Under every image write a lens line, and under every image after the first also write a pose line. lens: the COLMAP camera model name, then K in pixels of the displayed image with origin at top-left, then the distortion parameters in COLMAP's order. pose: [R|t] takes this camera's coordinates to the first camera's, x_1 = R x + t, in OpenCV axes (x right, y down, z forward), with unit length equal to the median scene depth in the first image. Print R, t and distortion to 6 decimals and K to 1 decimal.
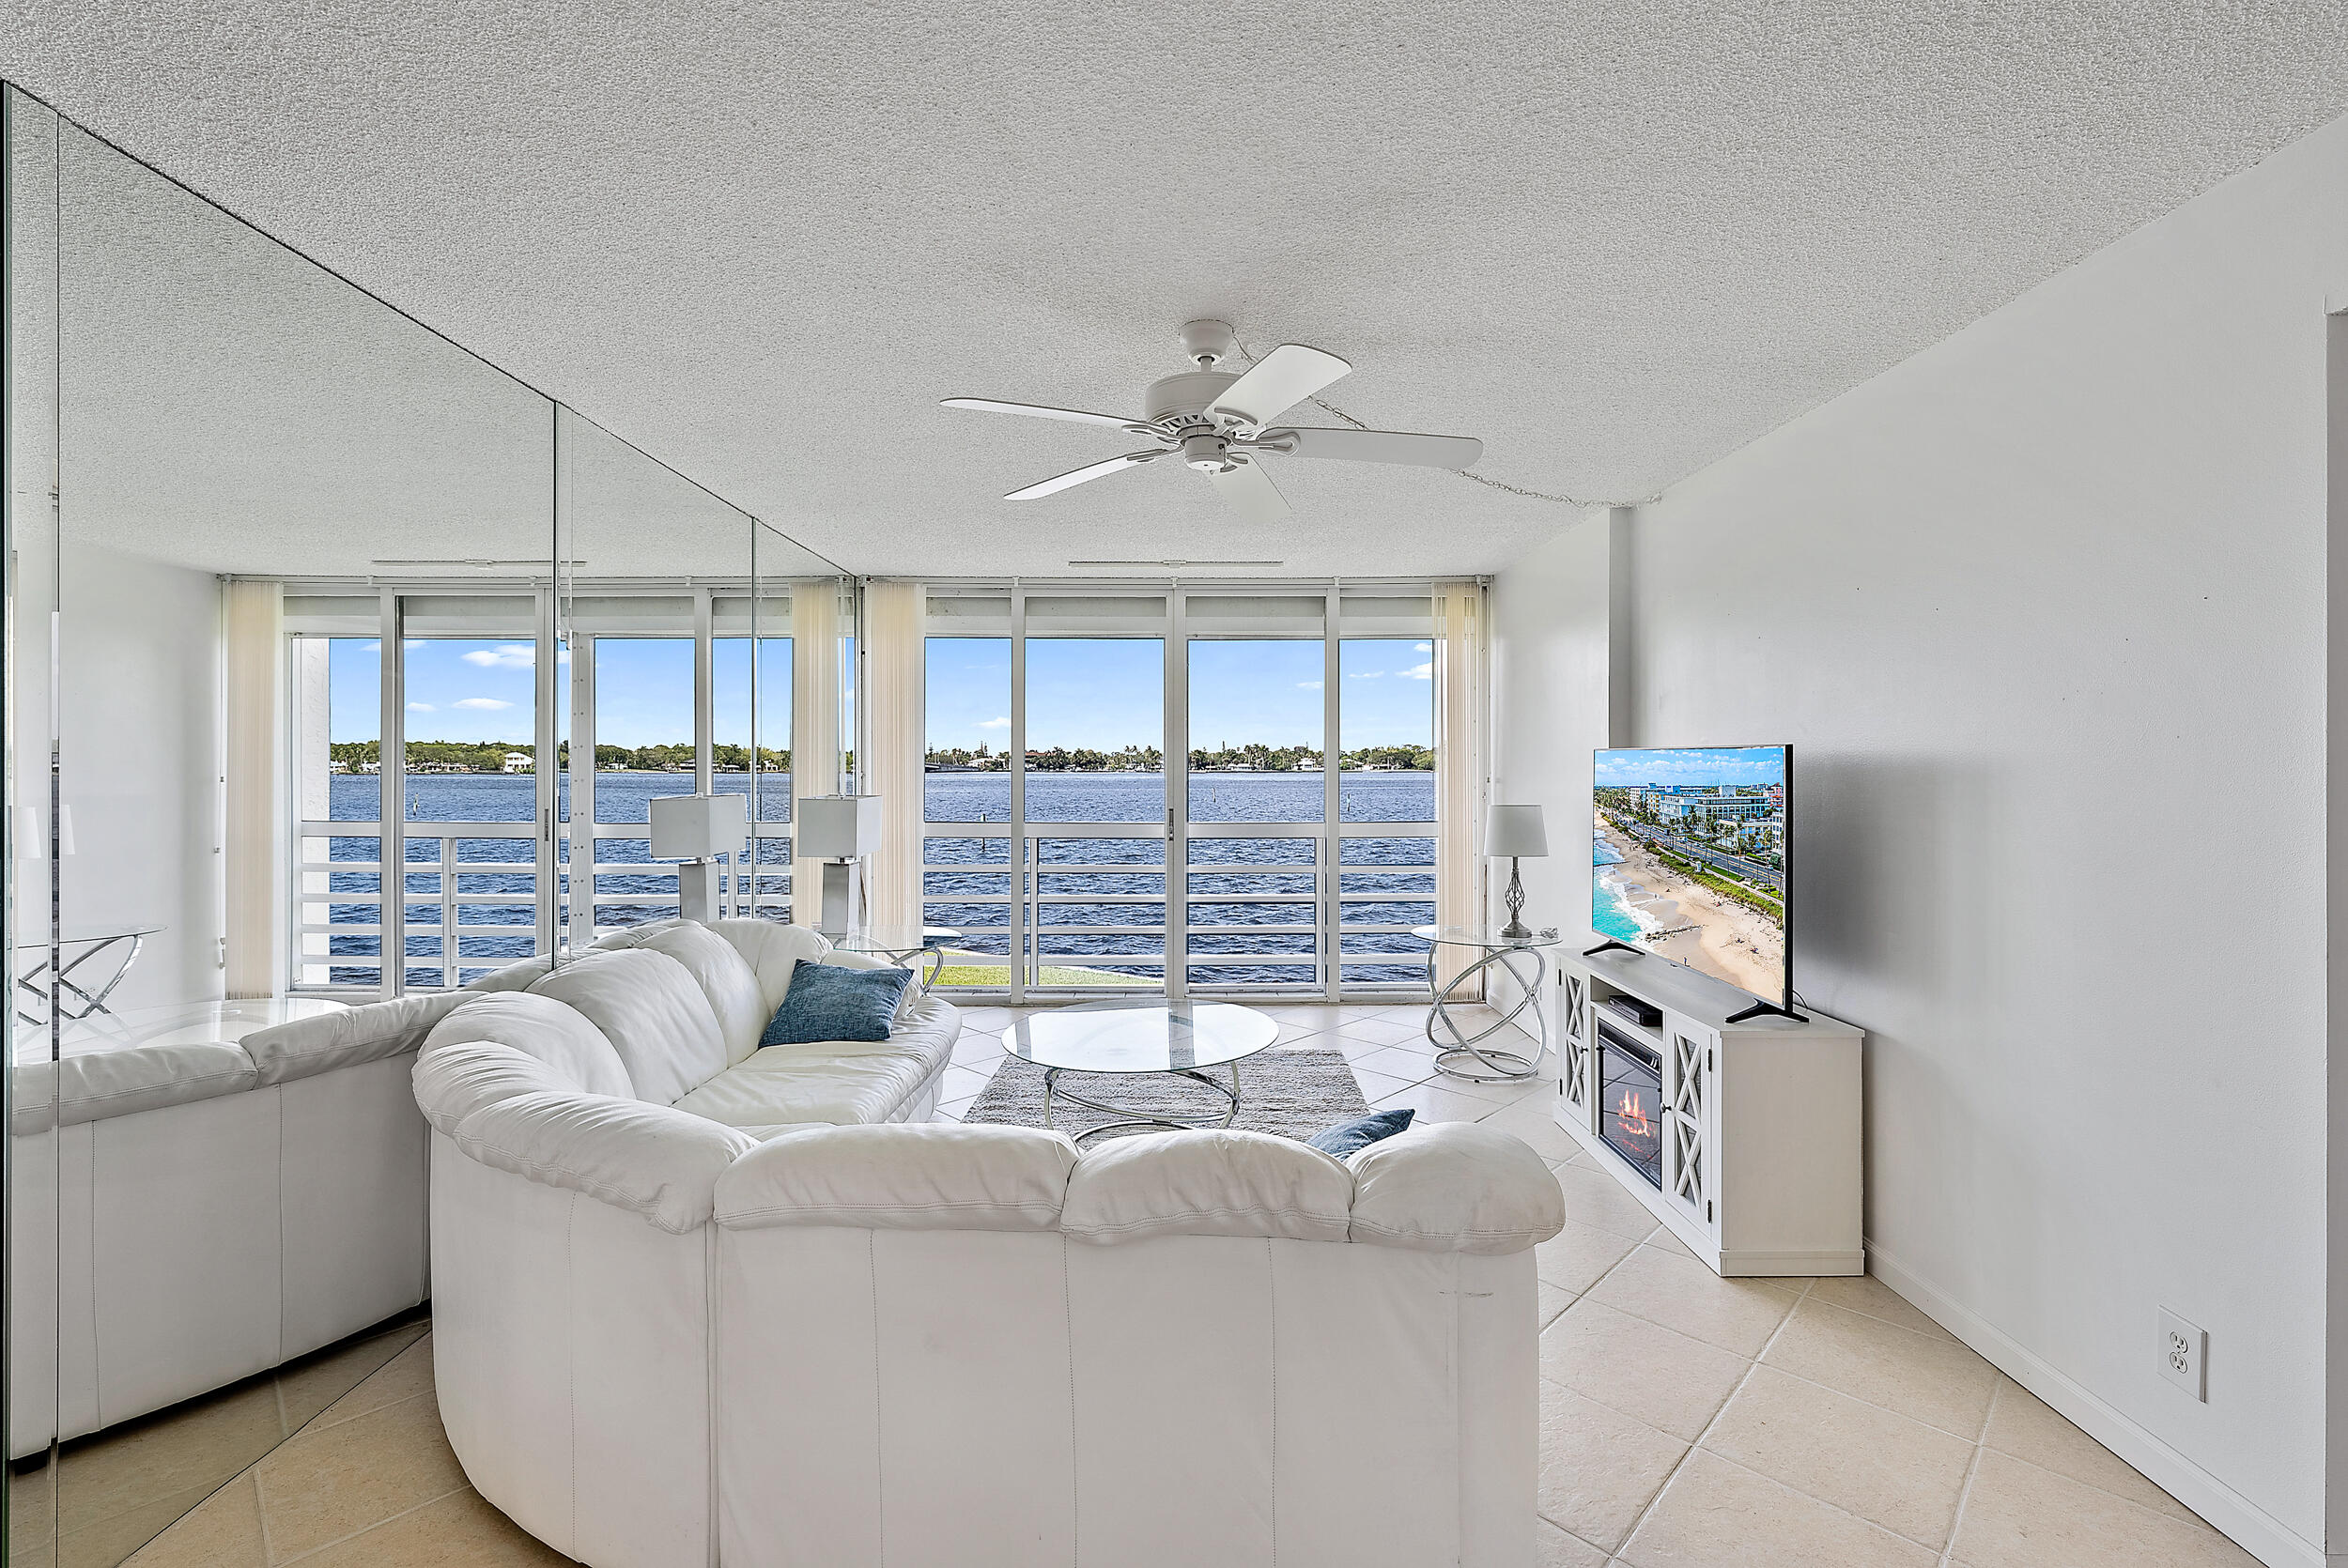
lens RADIAL K [[1019.3, 0, 1183.4], [0, 1019.3, 766.3], [0, 0, 1]] dist [0.000804, 0.000146]
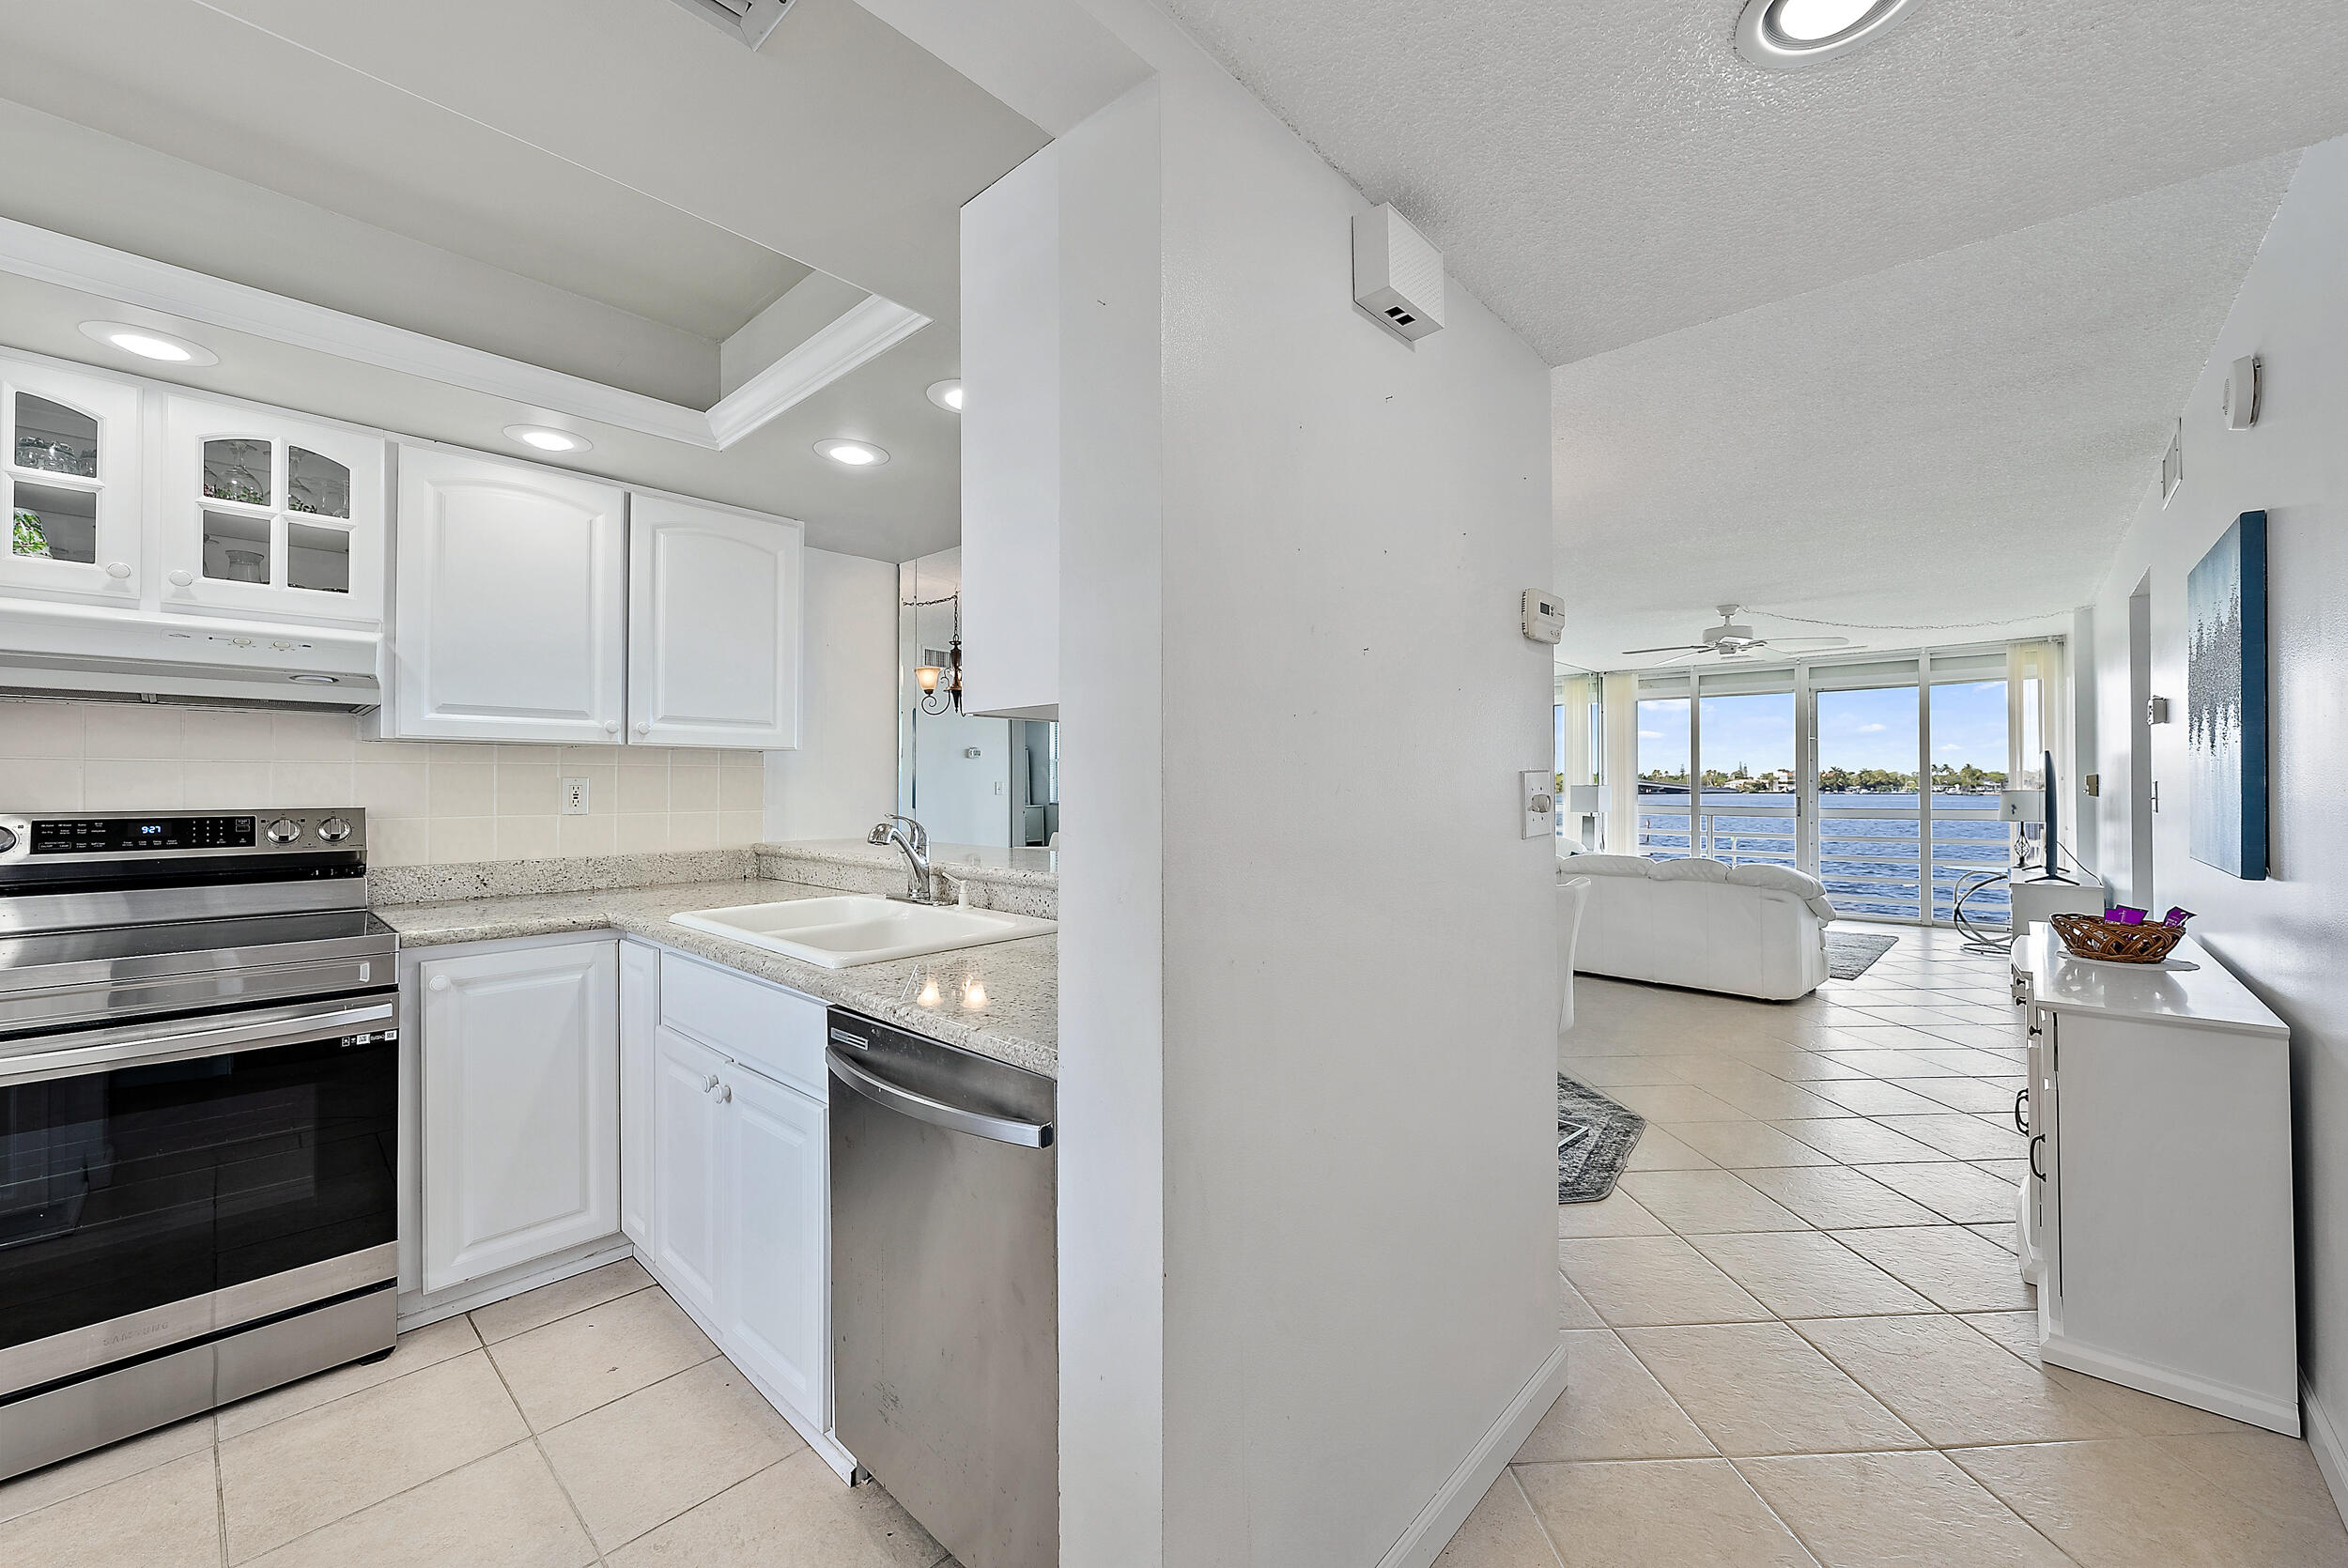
lens RADIAL K [[915.6, 0, 1180.1], [0, 915.6, 770.7], [0, 0, 1]] dist [-0.005307, 0.000347]
pose [[0.735031, -0.010501, -0.677952, 0.260089], [-0.001926, 0.999844, -0.017574, 0.028010], [0.678031, 0.014223, 0.734896, -0.779289]]
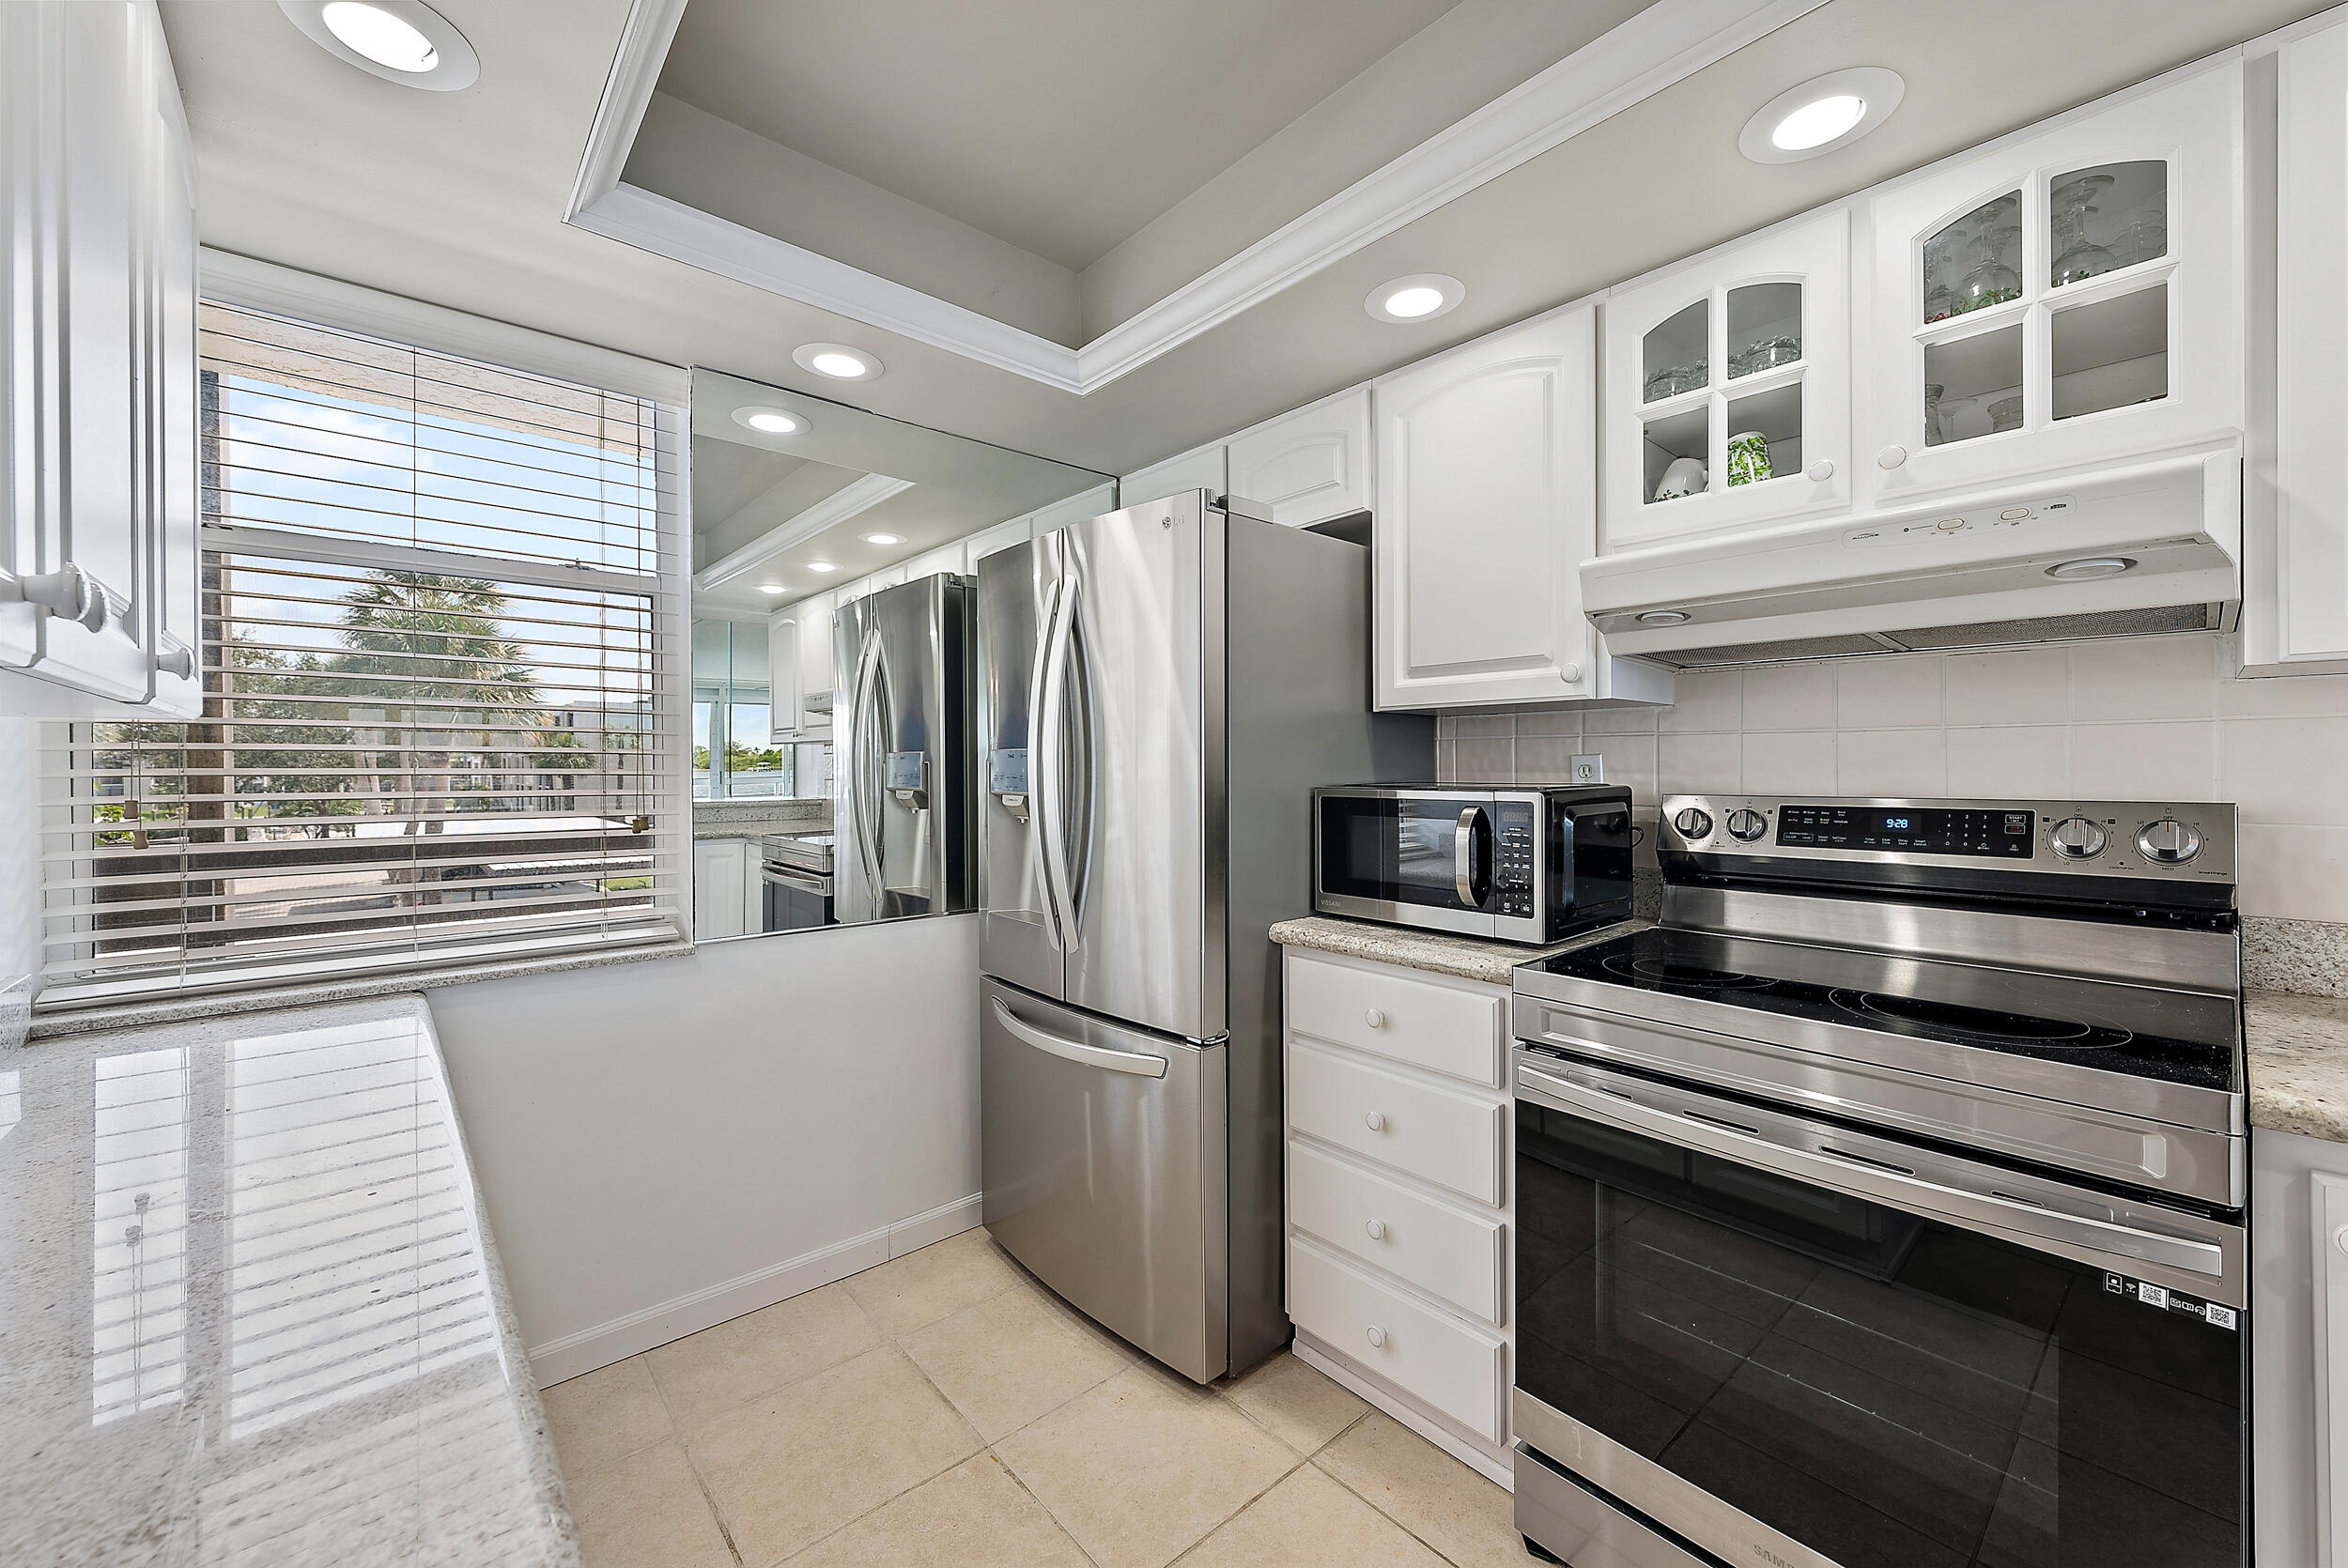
lens RADIAL K [[915.6, 0, 1180.1], [0, 915.6, 770.7], [0, 0, 1]] dist [-0.005307, 0.000347]
pose [[-0.754298, 0.005781, -0.656507, 0.042055], [0.002465, 0.999979, 0.005973, 0.028497], [0.656528, 0.002887, -0.754296, -0.726986]]
